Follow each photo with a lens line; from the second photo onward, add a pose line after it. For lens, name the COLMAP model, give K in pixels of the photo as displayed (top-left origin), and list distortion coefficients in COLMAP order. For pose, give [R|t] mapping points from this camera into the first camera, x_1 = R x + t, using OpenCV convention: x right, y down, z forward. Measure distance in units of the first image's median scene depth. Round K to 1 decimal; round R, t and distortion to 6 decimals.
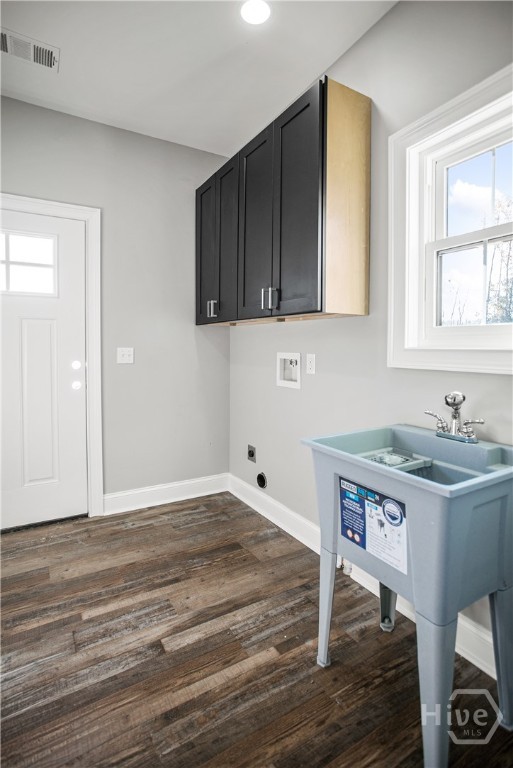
lens RADIAL K [[395.9, 0, 257.9], [0, 395.9, 358.6], [0, 0, 1]] dist [-0.048659, 0.026239]
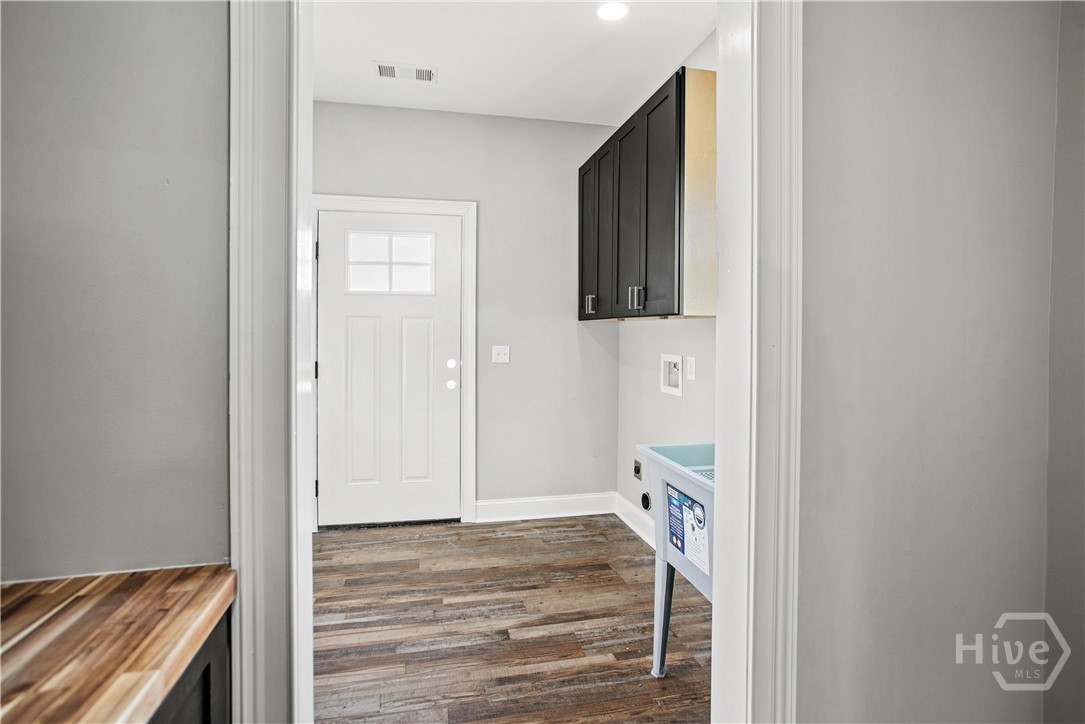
lens RADIAL K [[546.9, 0, 541.3], [0, 546.9, 341.6], [0, 0, 1]] dist [-0.045409, 0.026124]
pose [[0.951547, 0.006606, -0.307434, 0.226004], [-0.012009, 0.999805, -0.015685, -0.027396], [0.307270, 0.018617, 0.951440, -0.306664]]
